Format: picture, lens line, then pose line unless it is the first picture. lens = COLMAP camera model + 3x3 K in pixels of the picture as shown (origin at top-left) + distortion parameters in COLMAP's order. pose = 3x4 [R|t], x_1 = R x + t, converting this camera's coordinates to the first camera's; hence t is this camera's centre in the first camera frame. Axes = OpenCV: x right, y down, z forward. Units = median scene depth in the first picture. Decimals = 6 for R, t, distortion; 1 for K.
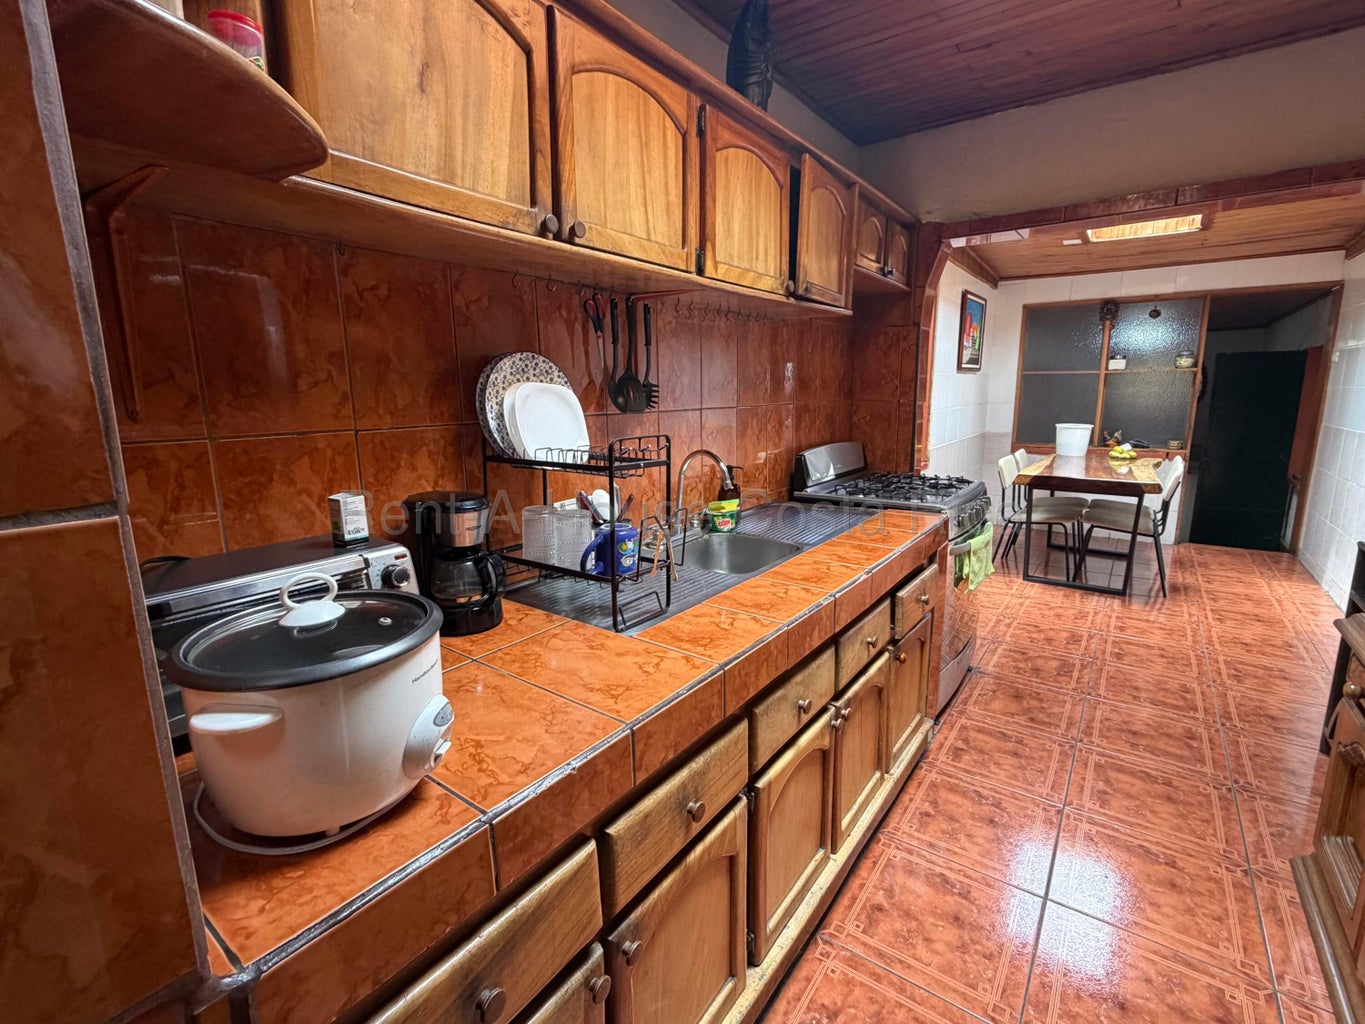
lens RADIAL K [[622.6, 0, 682.5], [0, 622.6, 512.0], [0, 0, 1]] dist [0.005782, -0.009475]
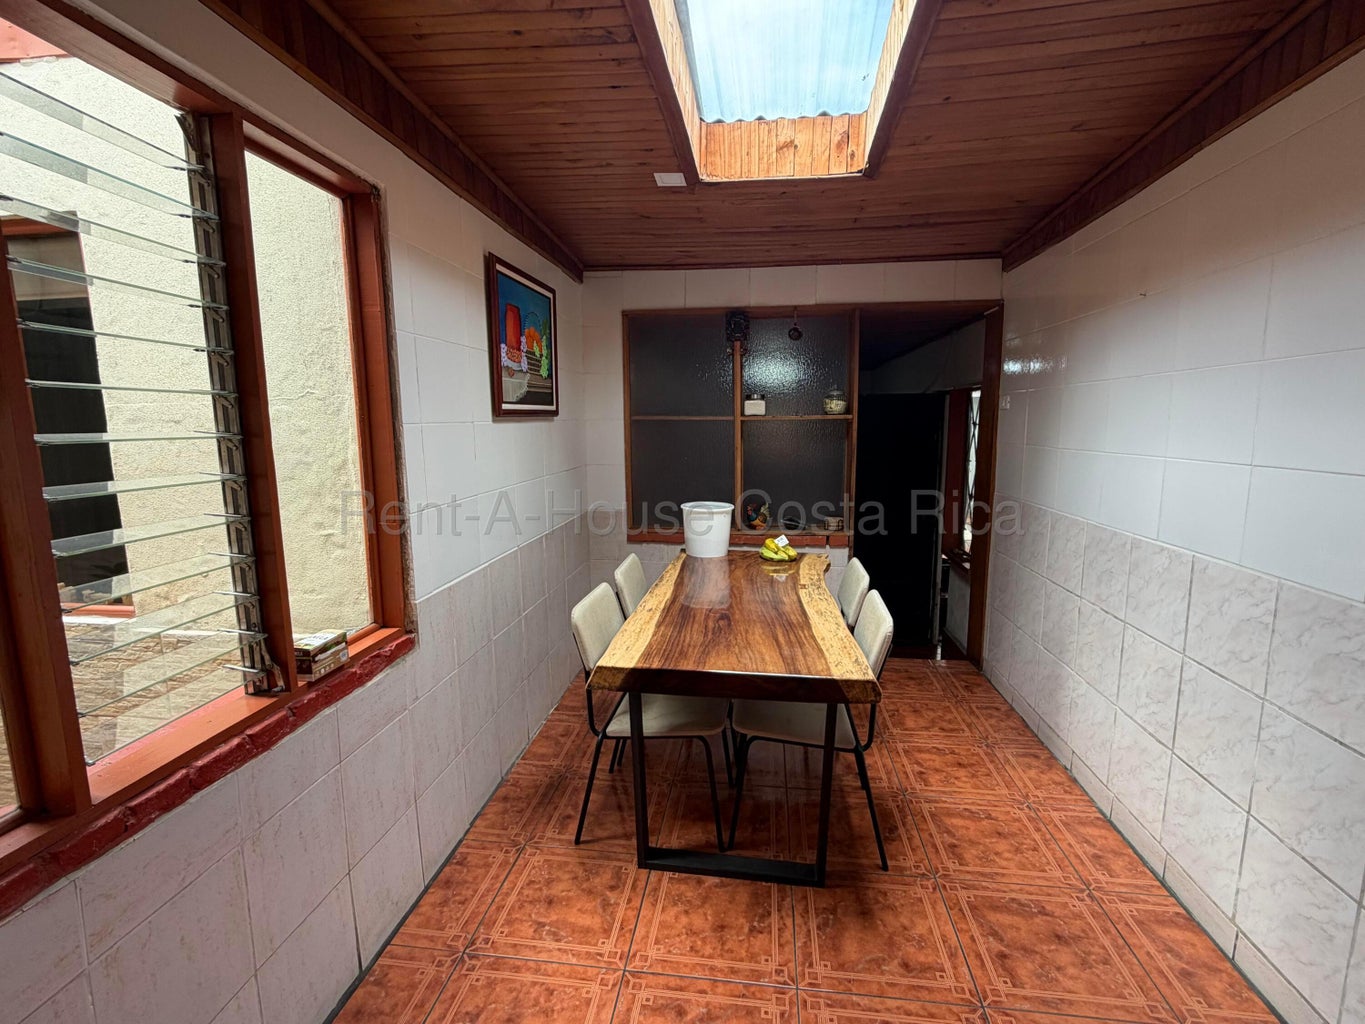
lens RADIAL K [[622.6, 0, 682.5], [0, 622.6, 512.0], [0, 0, 1]] dist [0.005782, -0.009475]
pose [[0.876470, -0.066298, 0.476870, 0.311975], [0.089314, 0.995671, -0.025732, -0.117988], [-0.473100, 0.065144, 0.878597, 0.469719]]
